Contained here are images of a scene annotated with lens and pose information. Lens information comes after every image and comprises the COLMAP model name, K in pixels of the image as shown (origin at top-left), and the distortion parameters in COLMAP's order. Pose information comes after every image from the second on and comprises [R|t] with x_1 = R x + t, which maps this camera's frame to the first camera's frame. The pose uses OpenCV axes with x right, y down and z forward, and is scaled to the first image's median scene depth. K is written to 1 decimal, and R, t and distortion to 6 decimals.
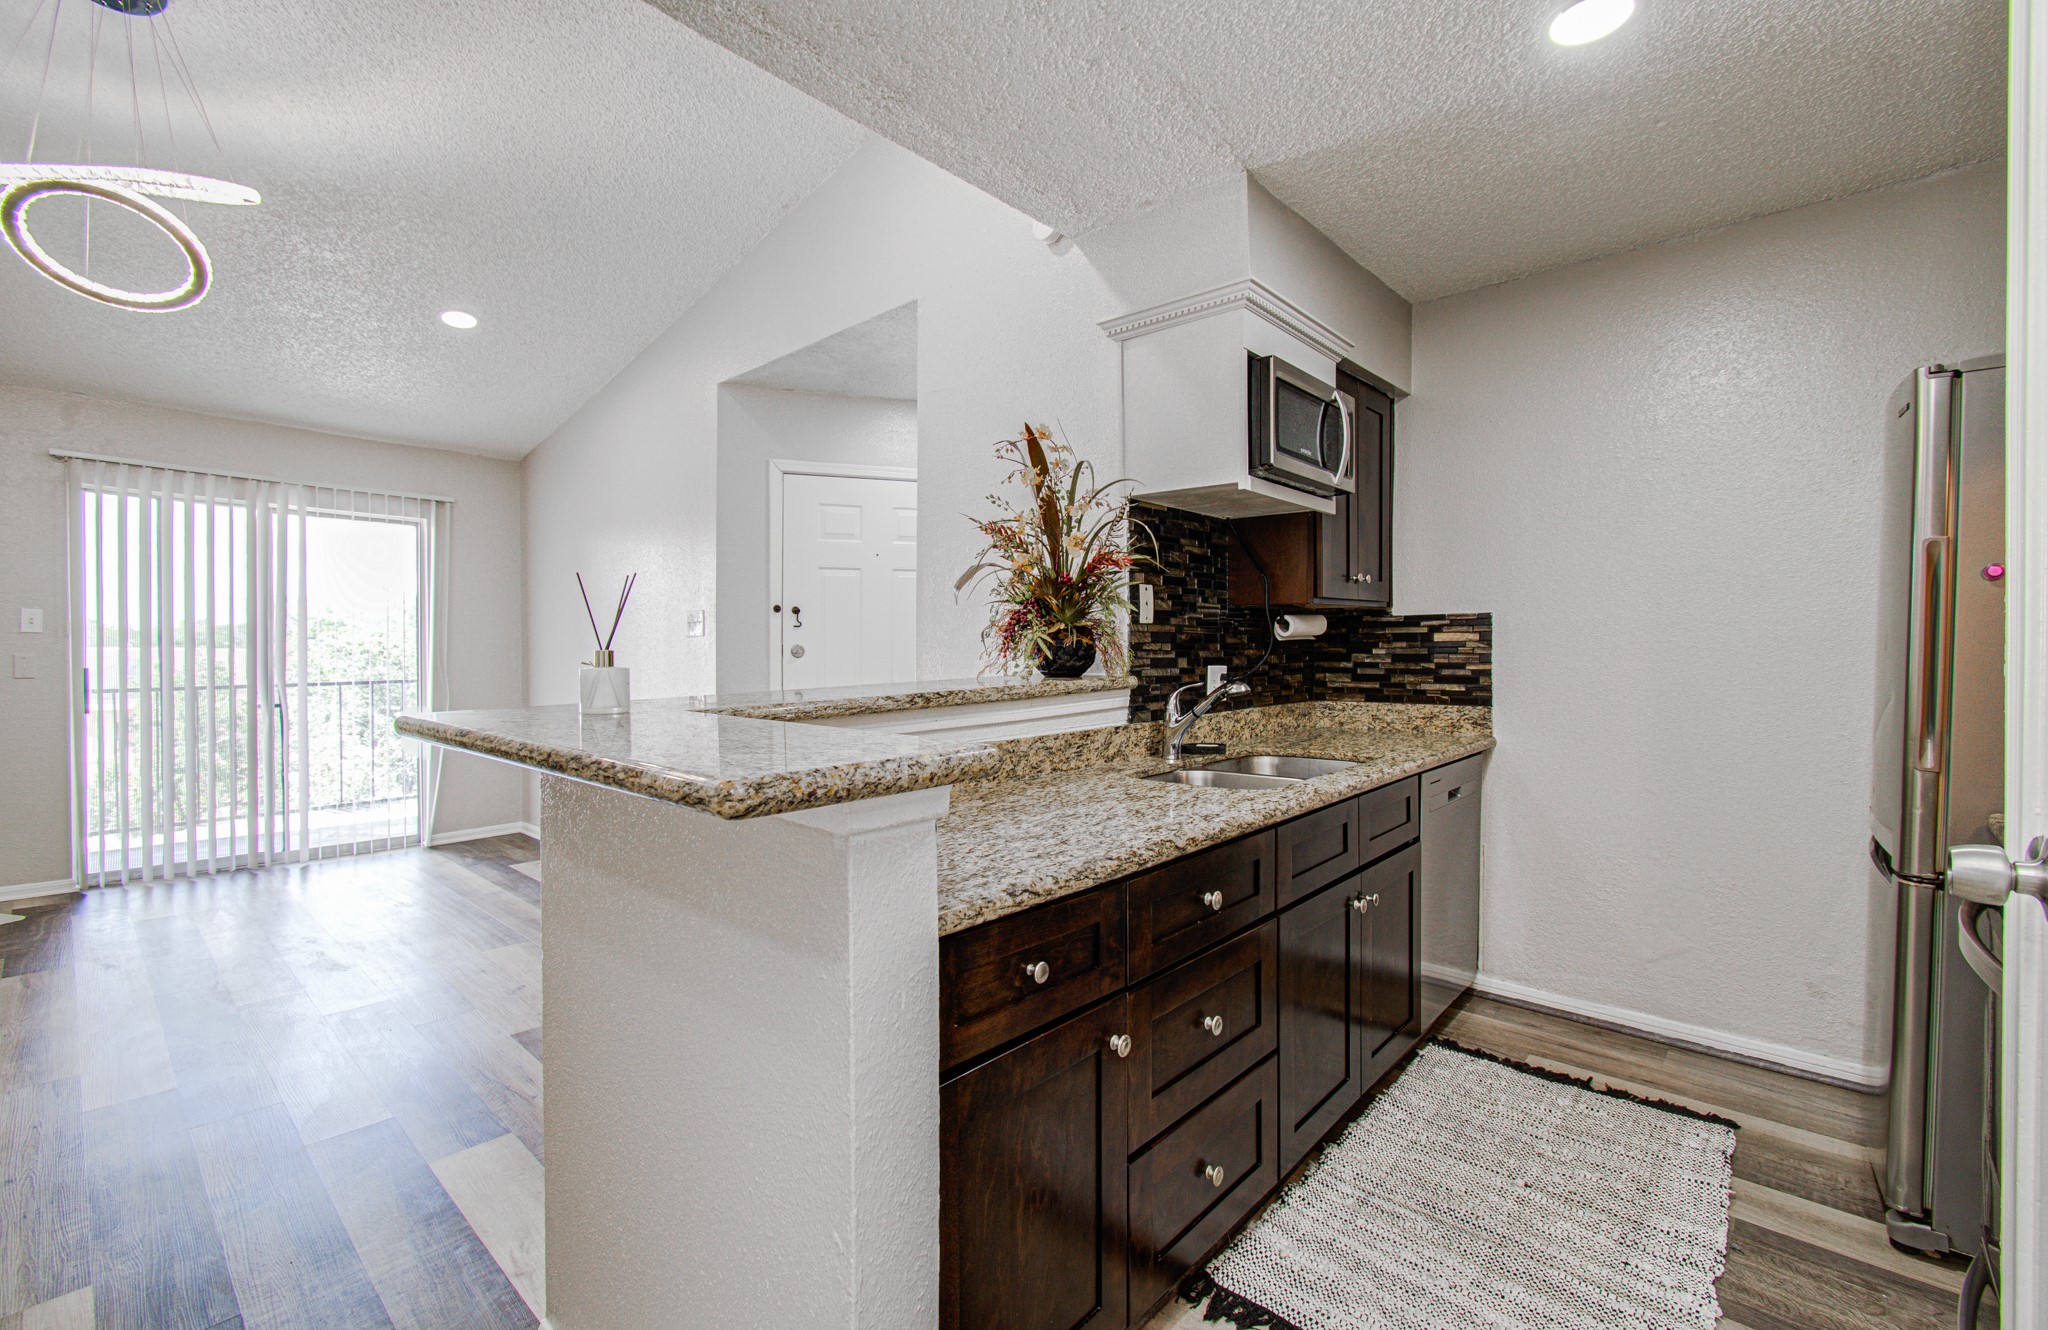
lens RADIAL K [[890.0, 0, 1026.1], [0, 890.0, 656.5], [0, 0, 1]] dist [-0.000888, 0.000042]
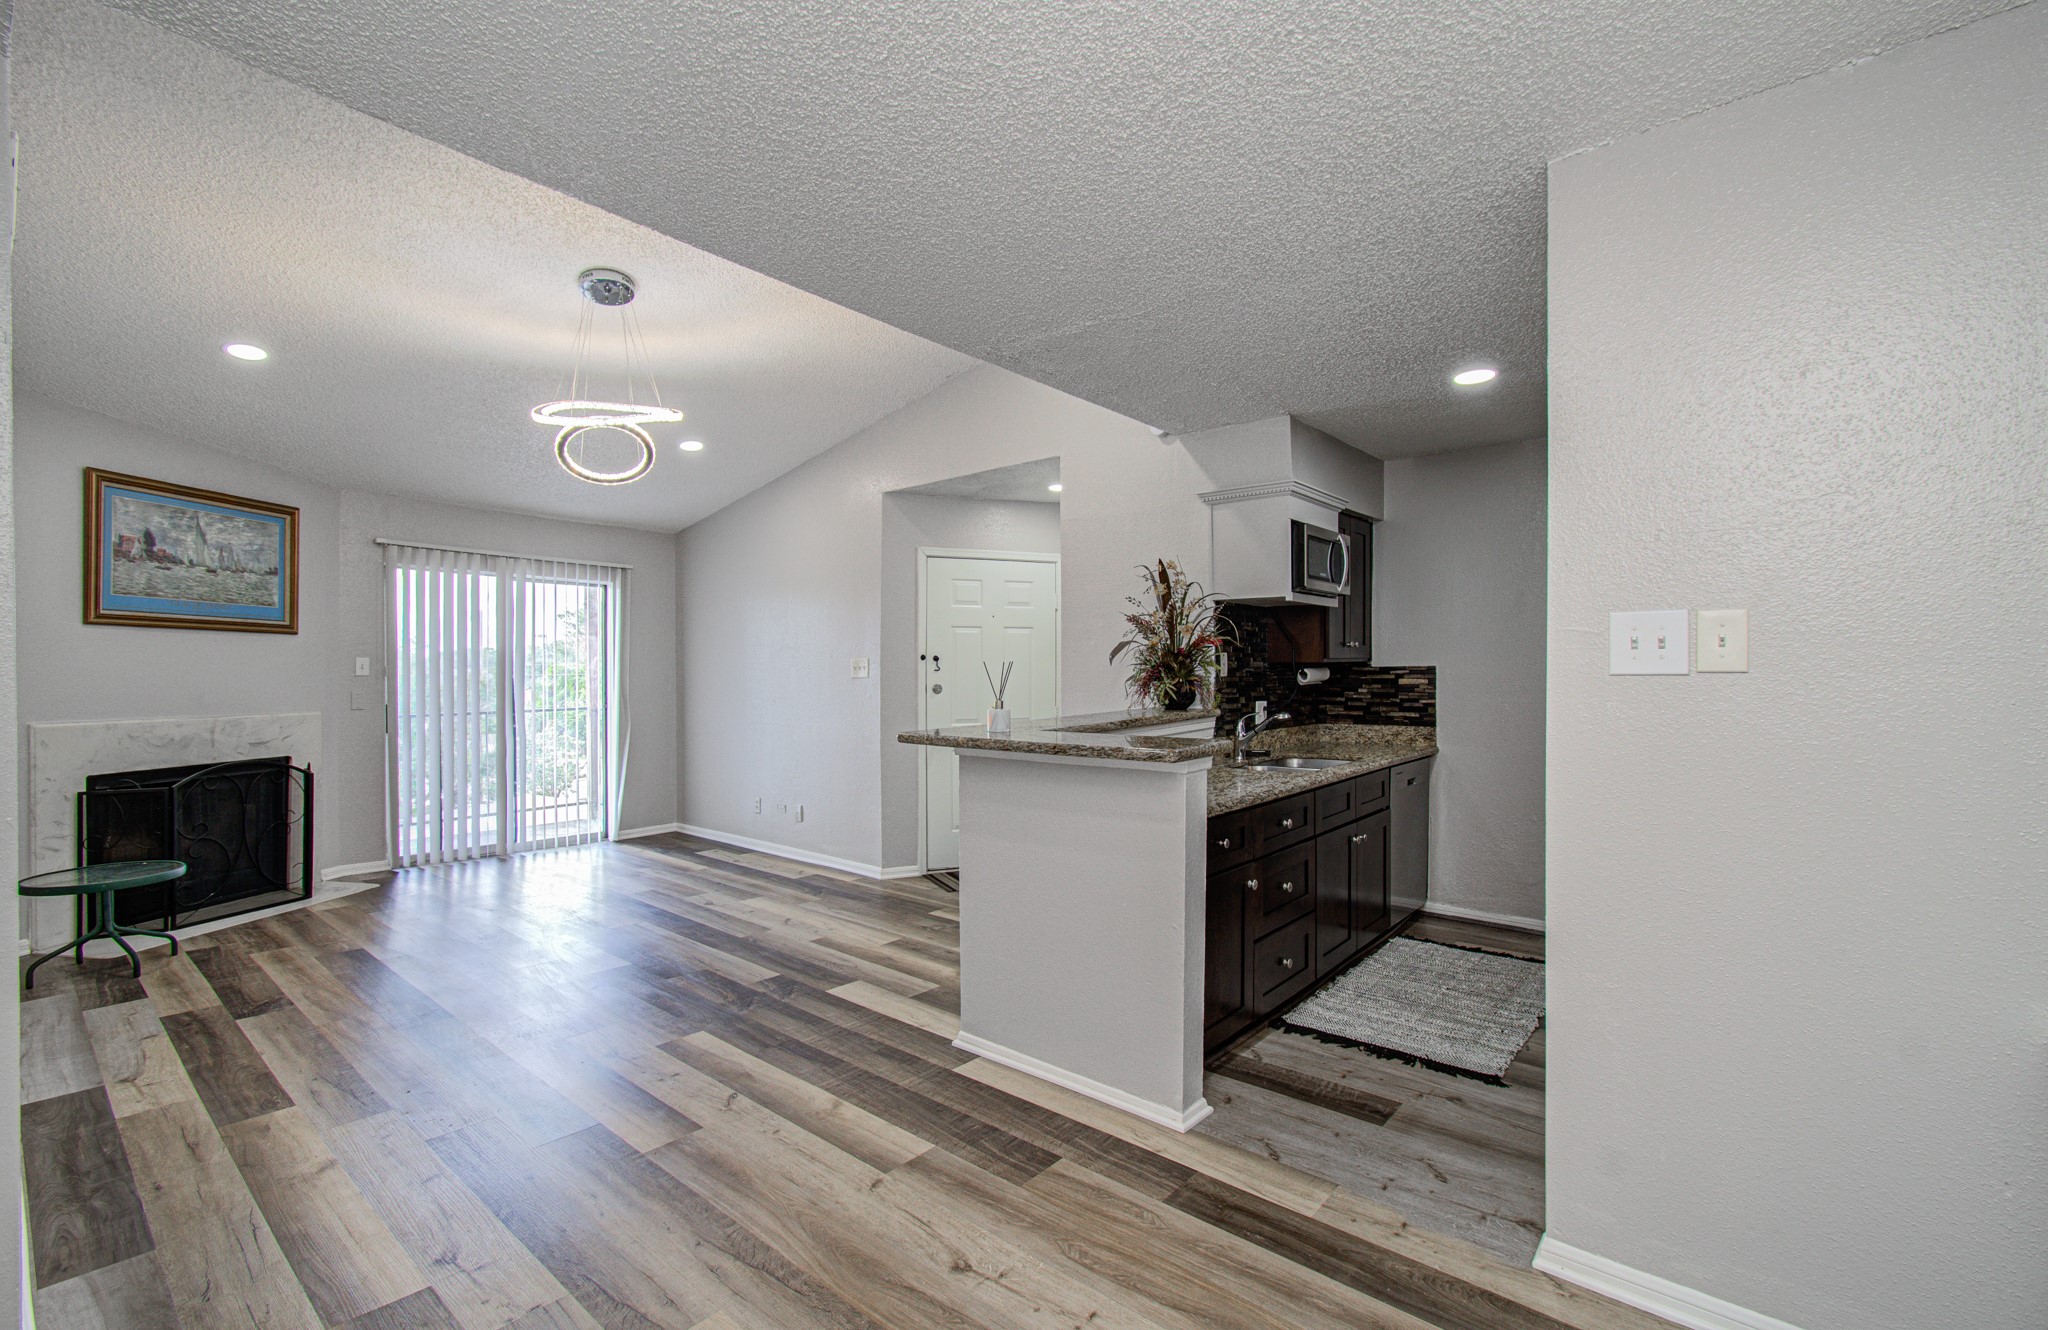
lens RADIAL K [[914.6, 0, 1017.4], [0, 914.6, 673.3], [0, 0, 1]] dist [0.005294, -0.000866]
pose [[0.999560, -0.000527, 0.029645, -0.263552], [0.000711, 0.999980, -0.006220, -0.029245], [-0.029641, 0.006238, 0.999541, -0.599070]]
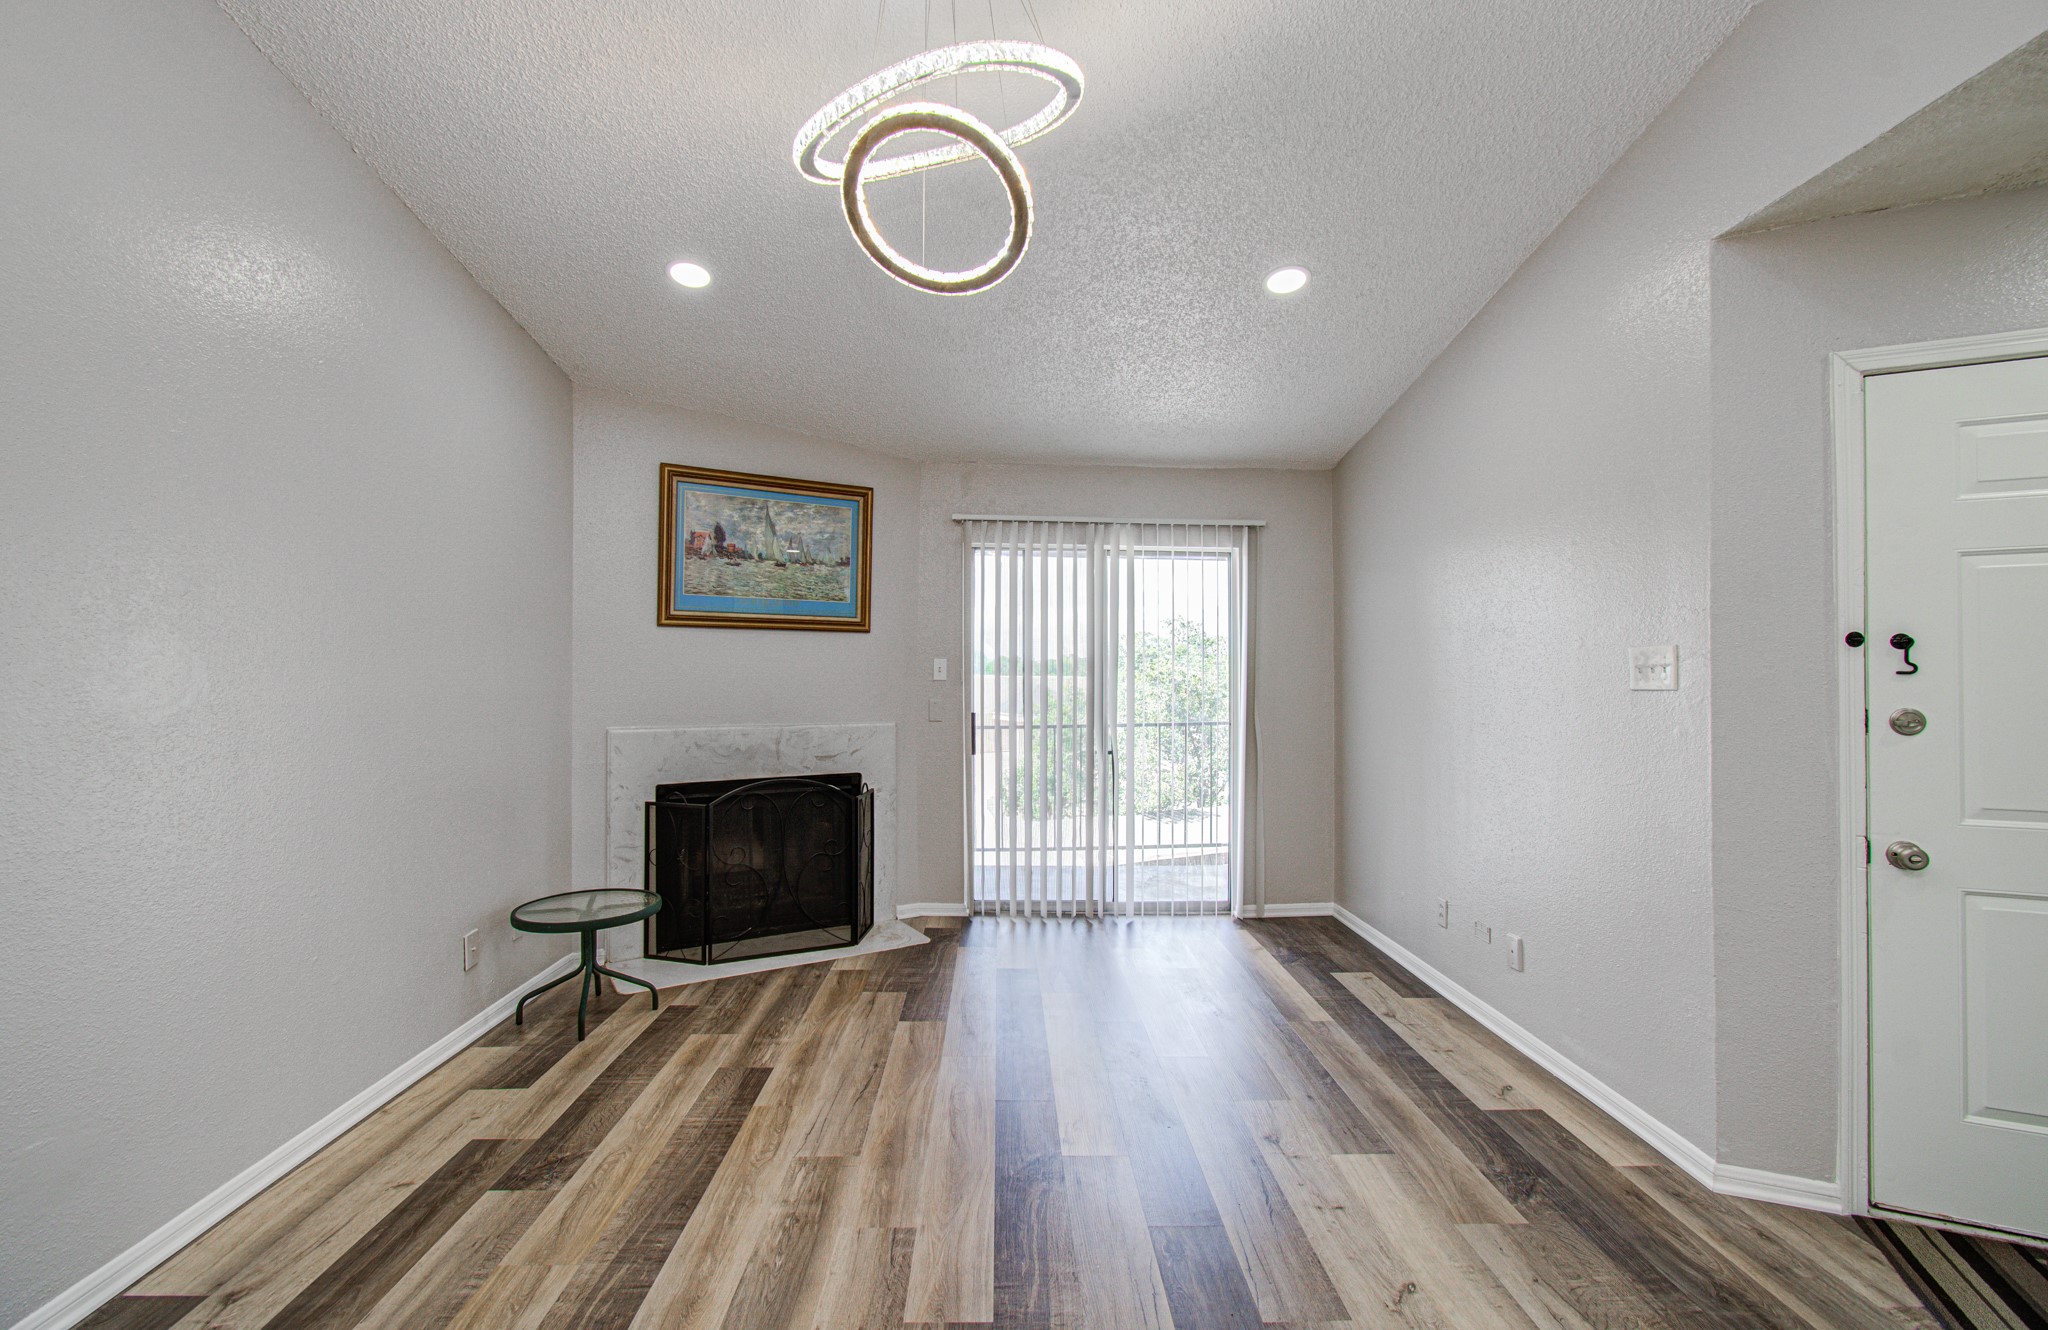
lens RADIAL K [[880.8, 0, 1013.8], [0, 880.8, 669.7], [0, 0, 1]] dist [-0.002685, -0.000104]
pose [[0.685547, -0.003147, -0.728021, -0.360790], [-0.005848, 0.999935, -0.009829, -0.042214], [0.728004, 0.010996, 0.685484, 0.448026]]
